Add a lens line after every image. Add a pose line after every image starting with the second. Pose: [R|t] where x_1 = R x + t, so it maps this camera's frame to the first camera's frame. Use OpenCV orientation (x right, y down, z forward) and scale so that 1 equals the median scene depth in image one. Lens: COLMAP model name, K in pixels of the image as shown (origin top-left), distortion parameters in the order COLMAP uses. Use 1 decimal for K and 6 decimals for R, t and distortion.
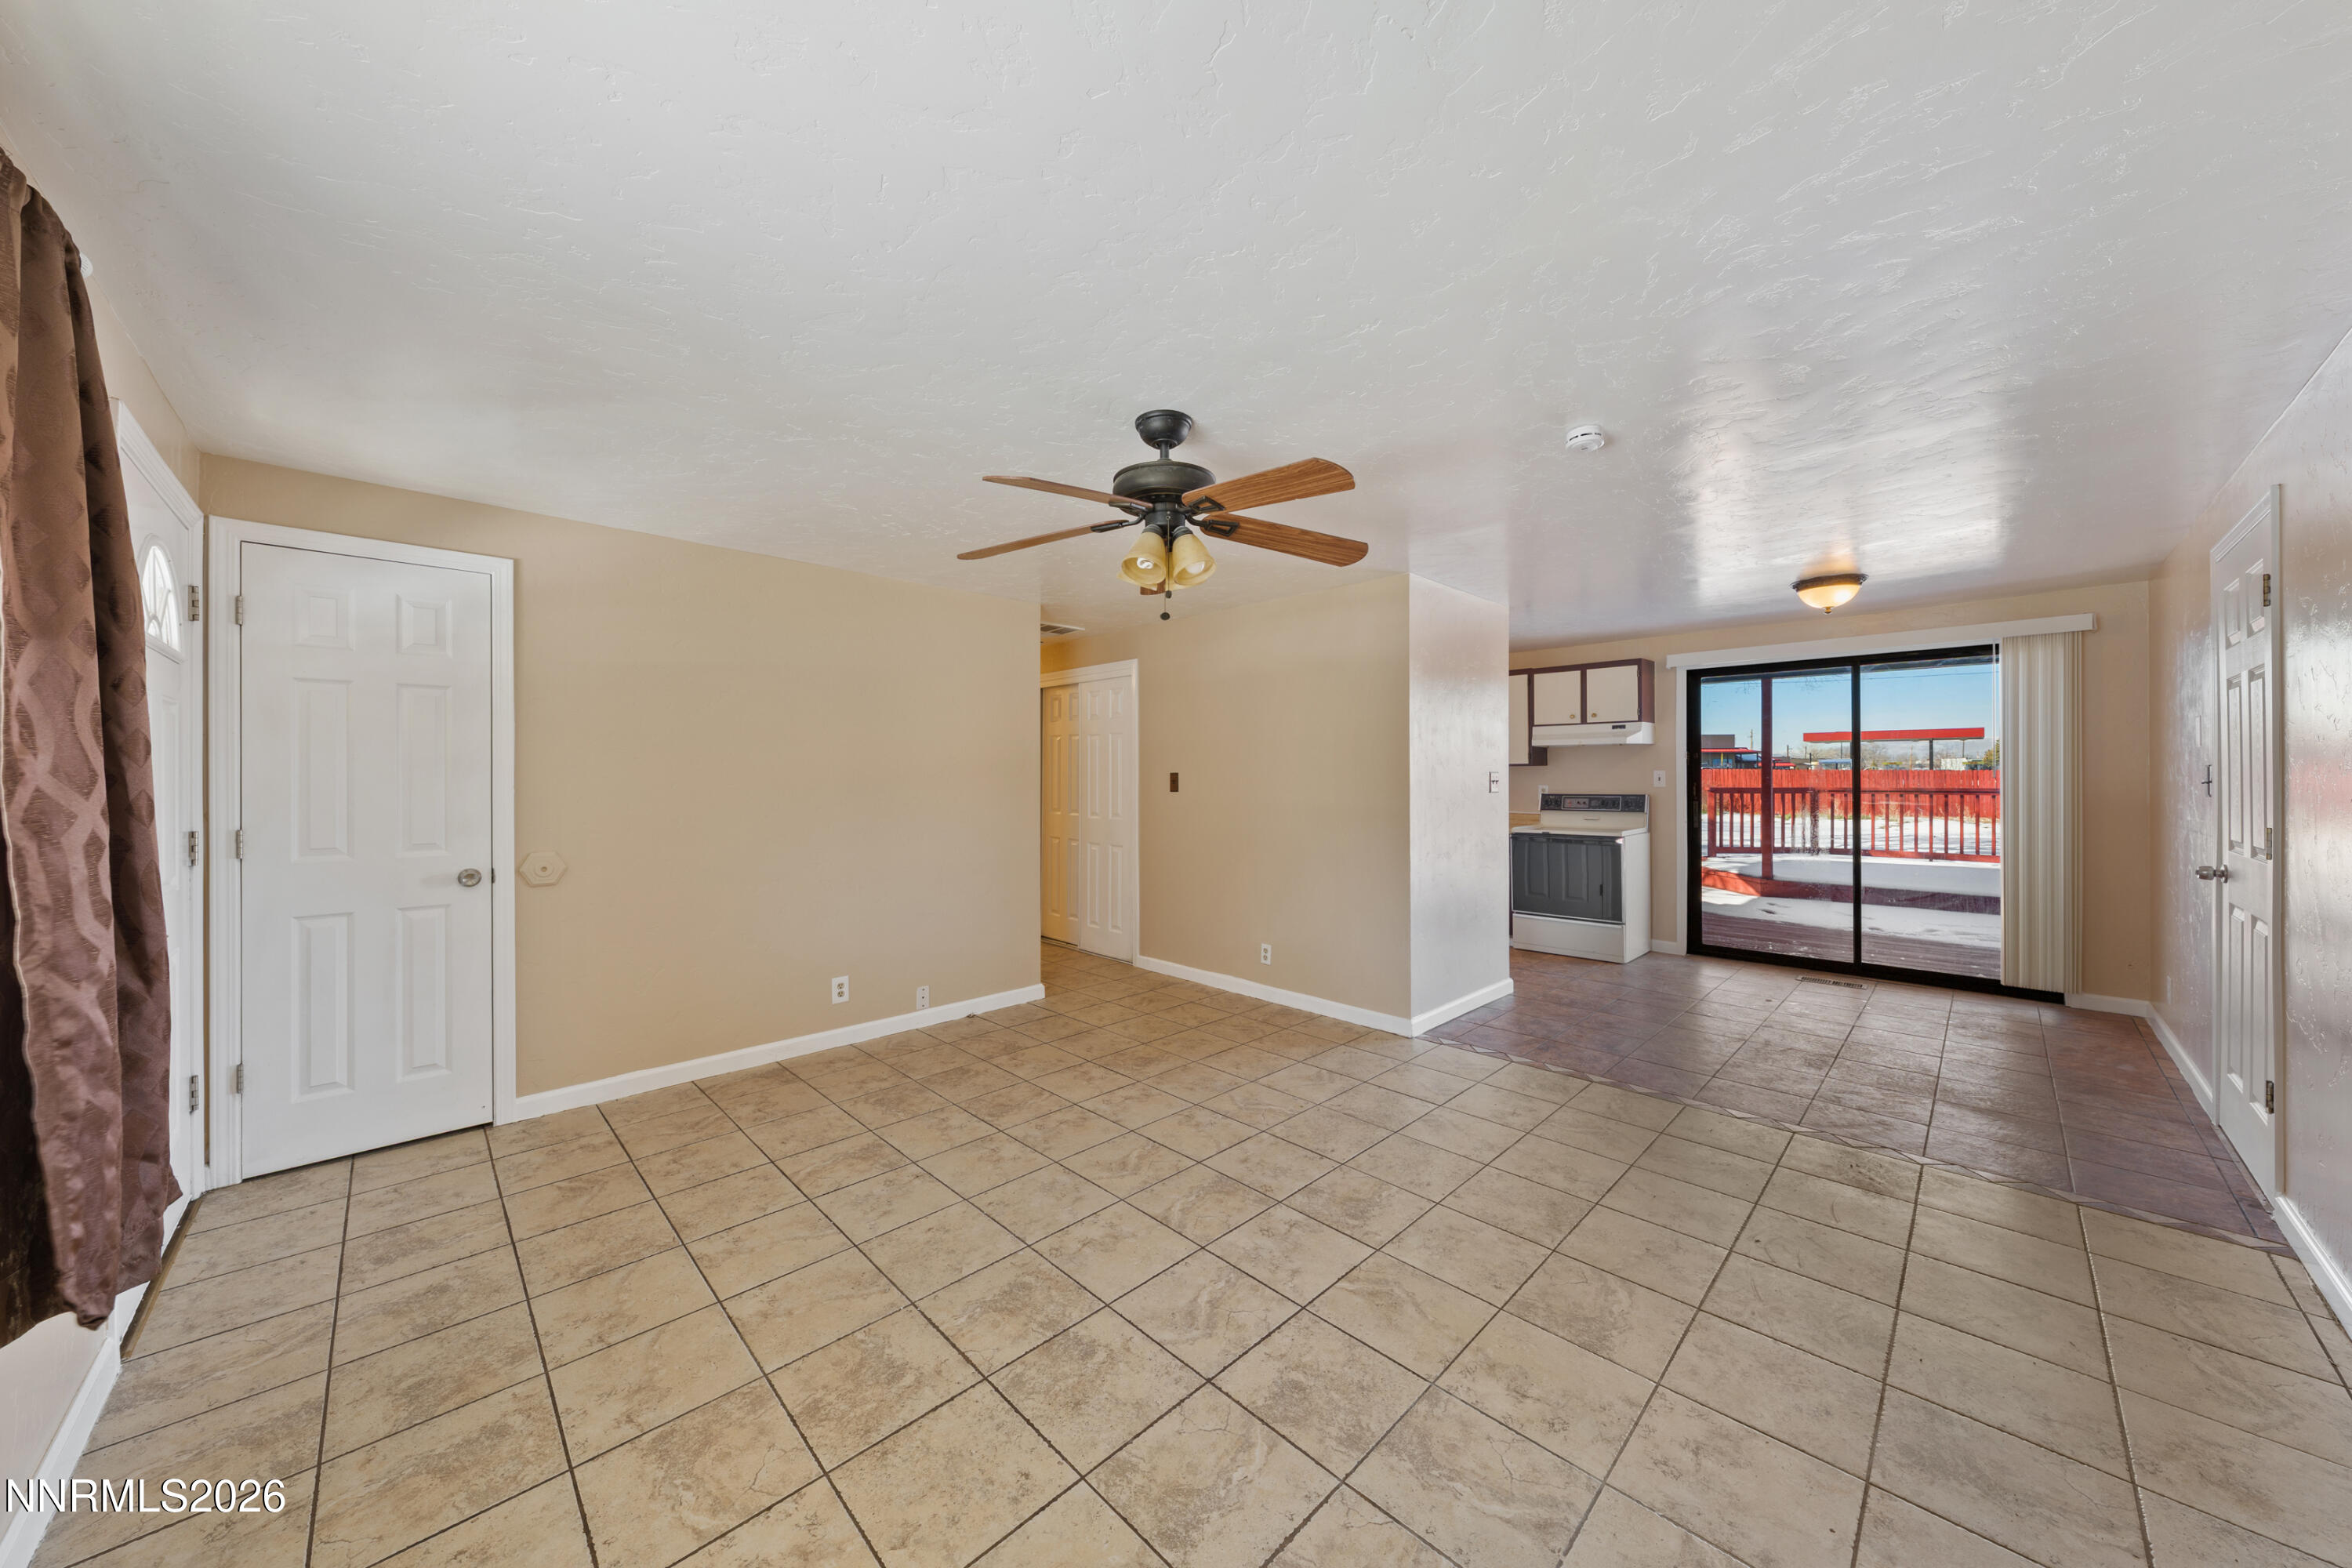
lens RADIAL K [[797.9, 0, 1169.6], [0, 797.9, 776.0], [0, 0, 1]] dist [-0.000708, -0.000136]
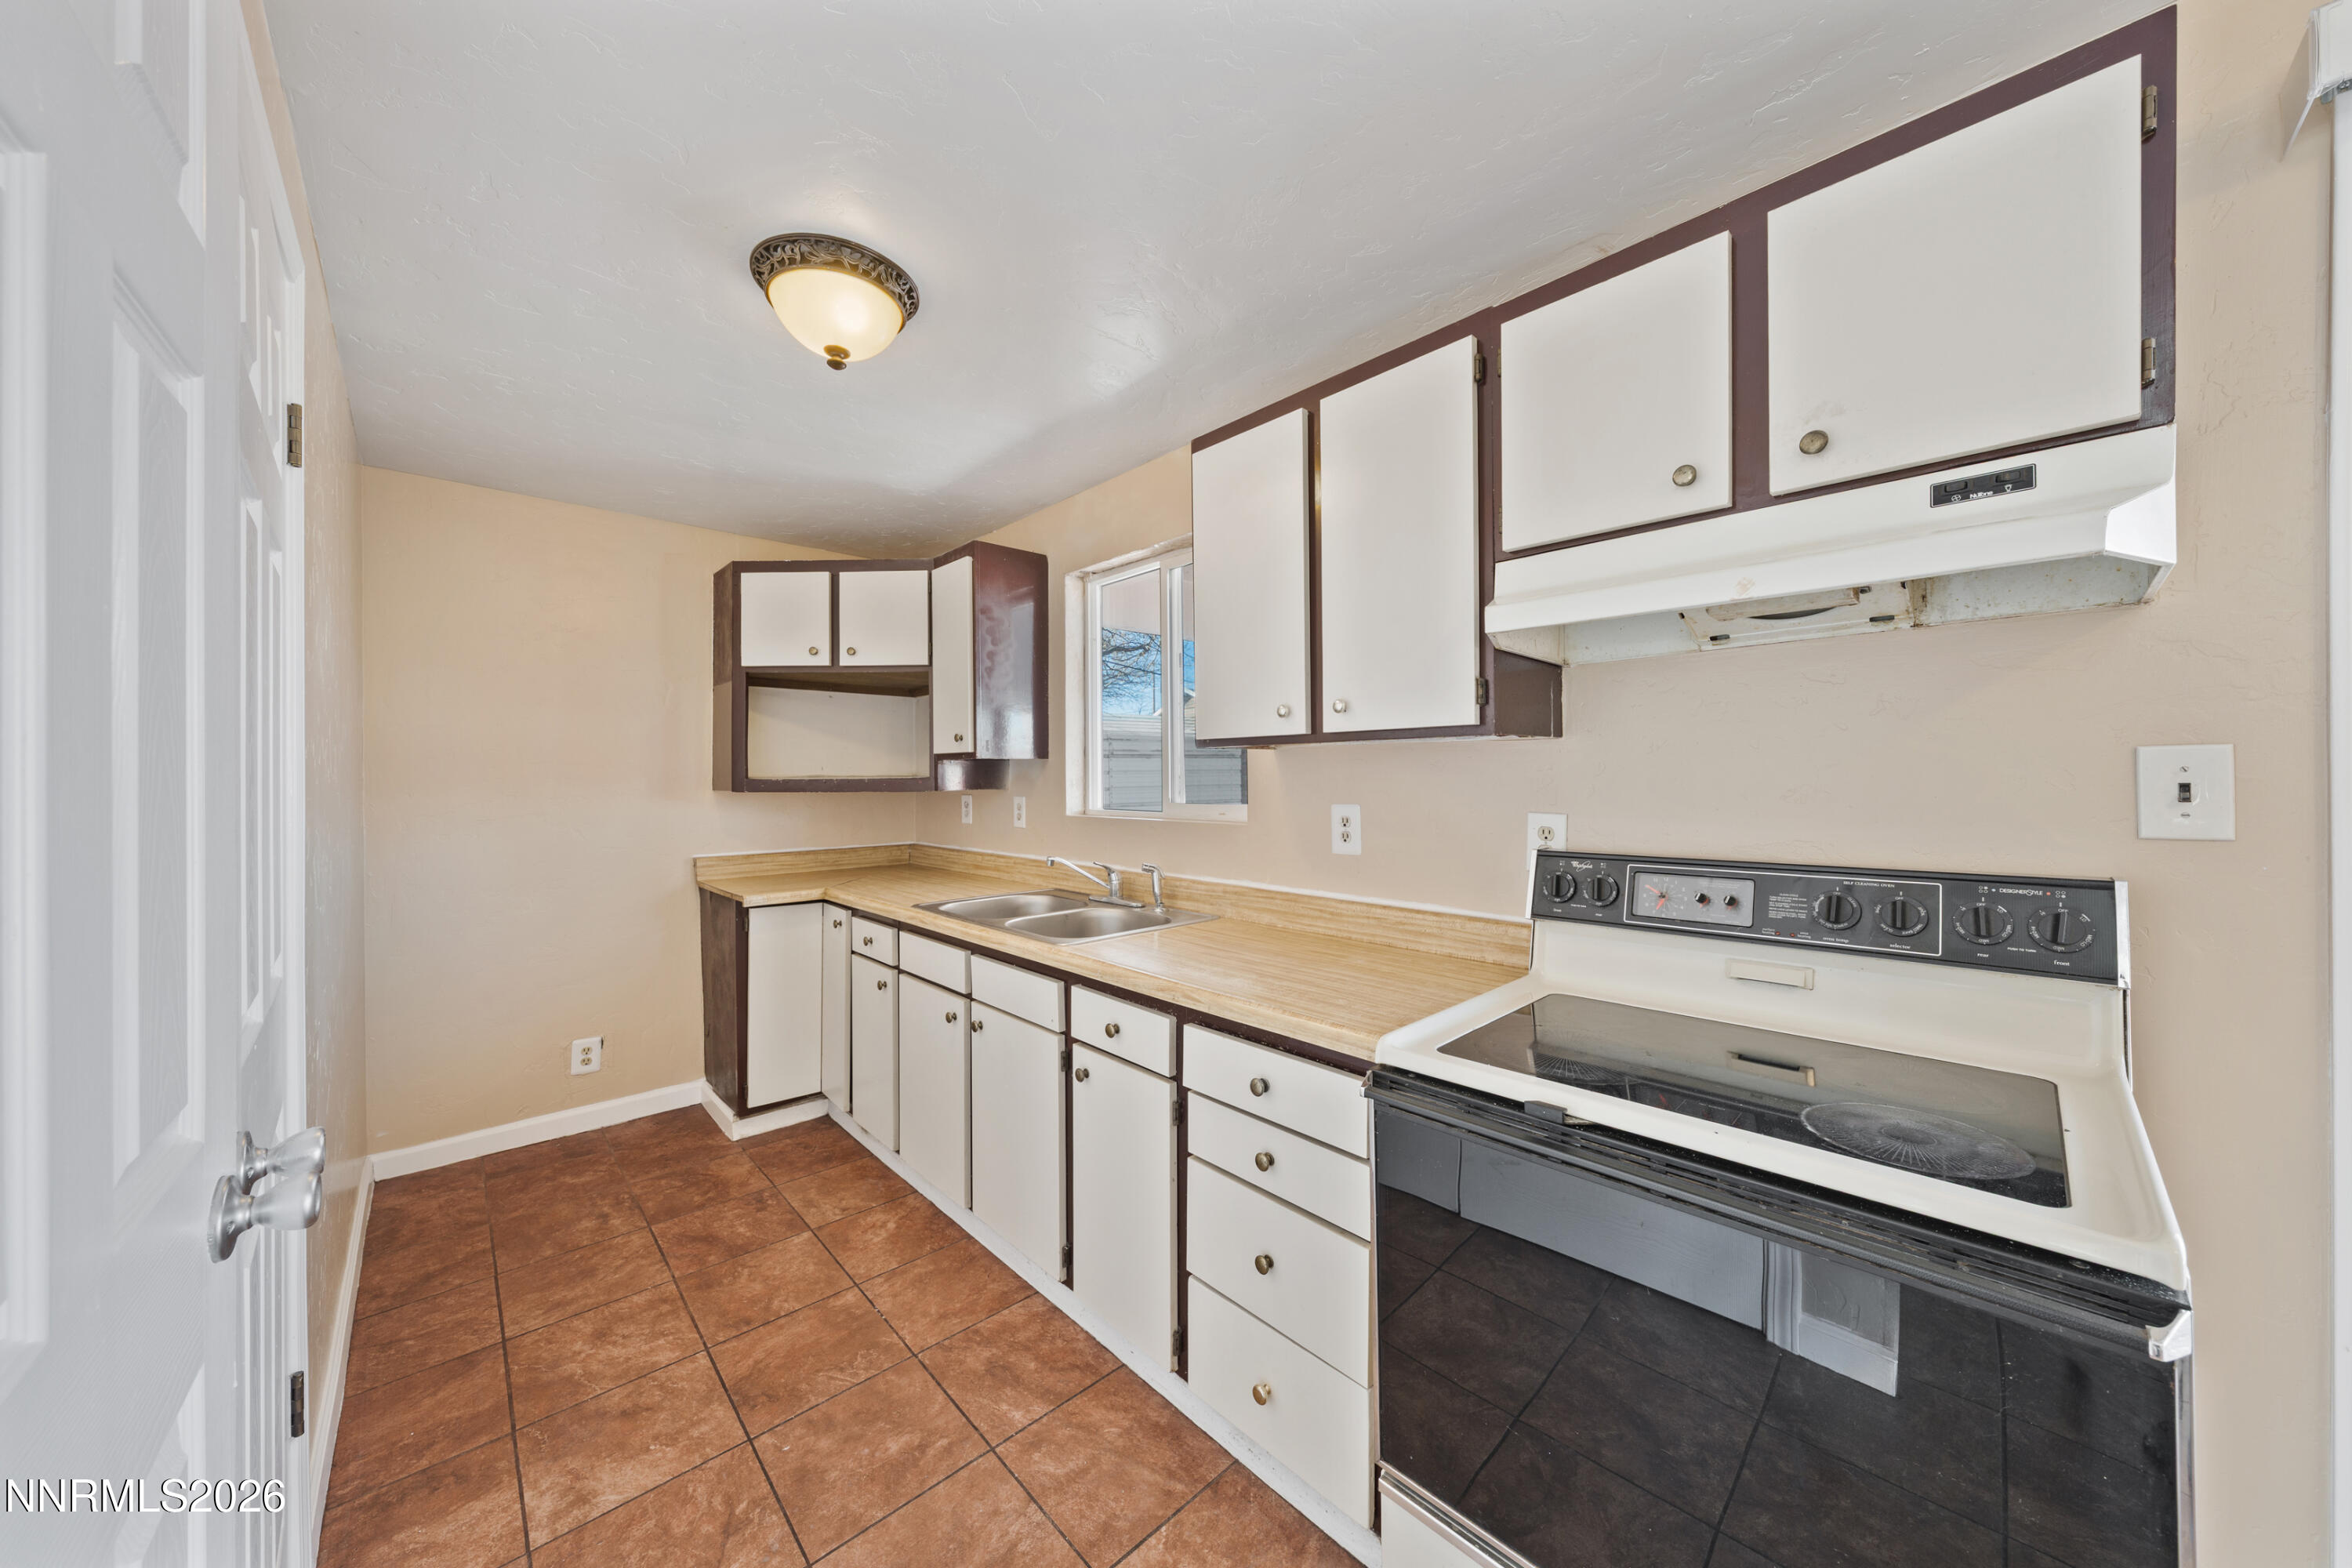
lens RADIAL K [[797.9, 0, 1176.7], [0, 797.9, 774.8], [0, 0, 1]] dist [-0.000708, -0.000136]
pose [[0.999848, 0.000631, -0.017448, 0.742221], [-0.000628, 1.000000, 0.000161, -0.000279], [0.017448, -0.000150, 0.999848, 1.553562]]
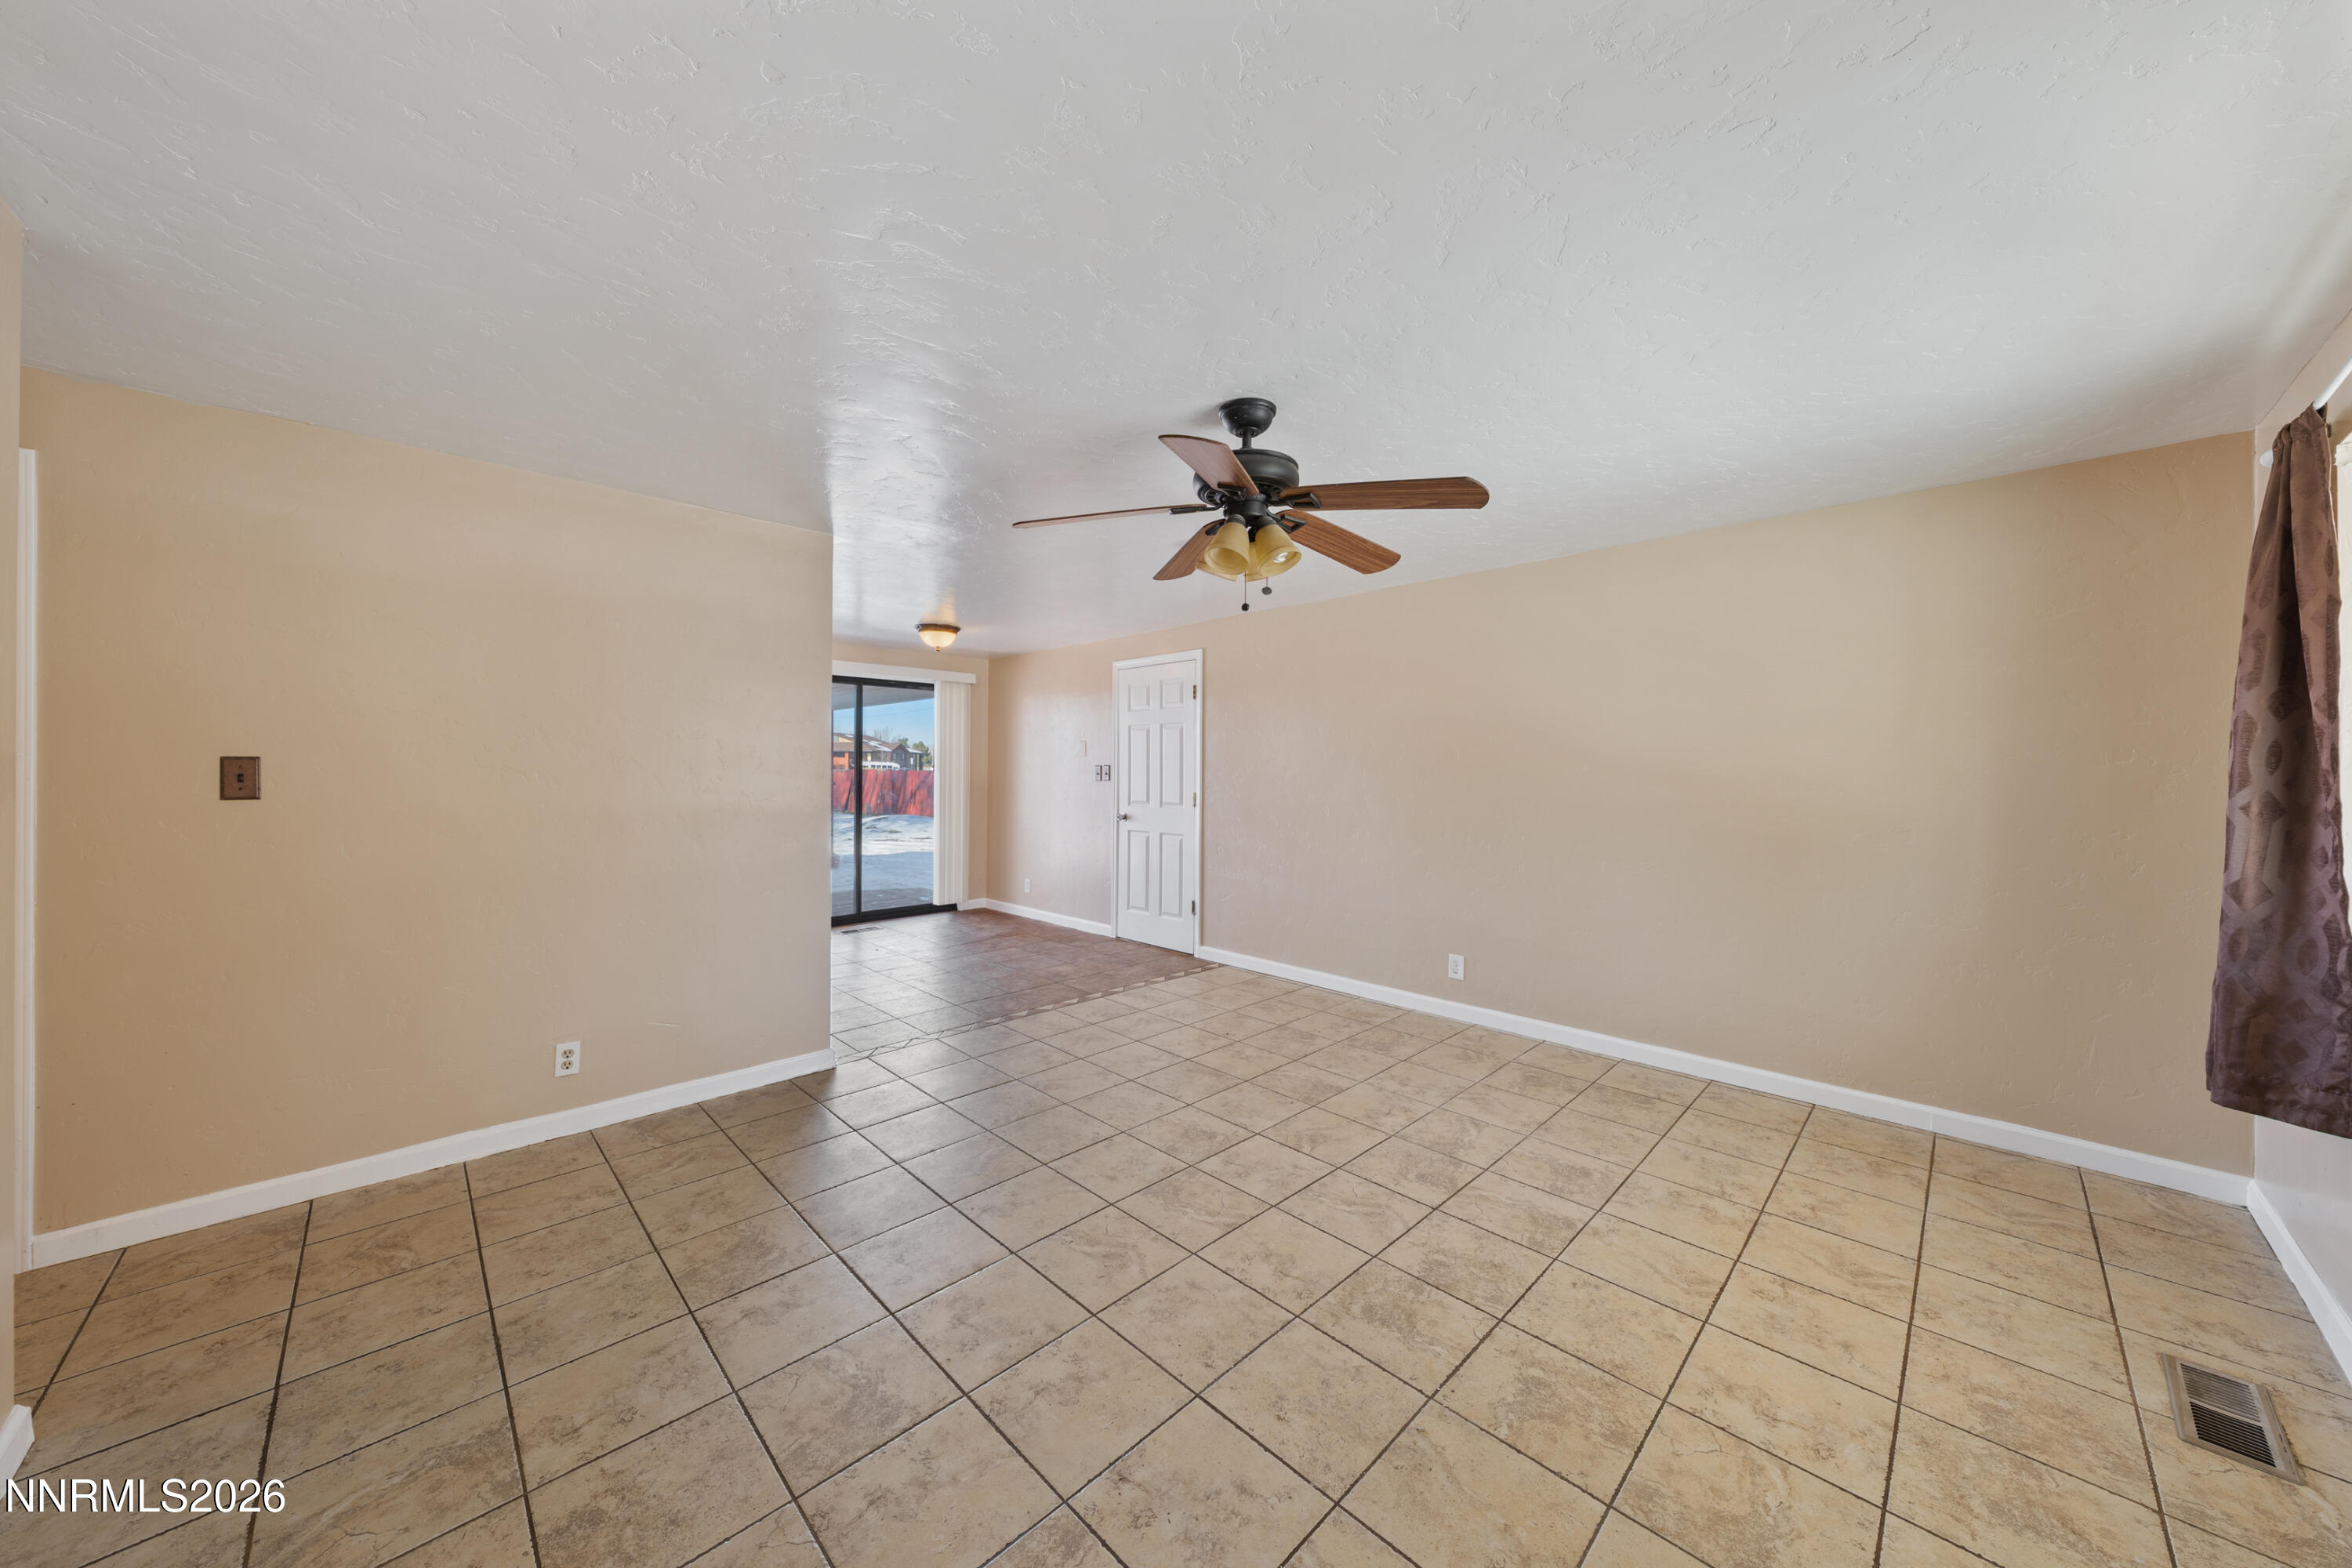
lens RADIAL K [[797.9, 0, 1173.5], [0, 797.9, 767.2], [0, 0, 1]] dist [-0.000708, -0.000136]
pose [[-0.006574, 0.007202, 0.999952, -0.745074], [-0.004679, 0.999963, -0.007233, 0.004189], [-0.999967, -0.004726, -0.006540, 0.819699]]
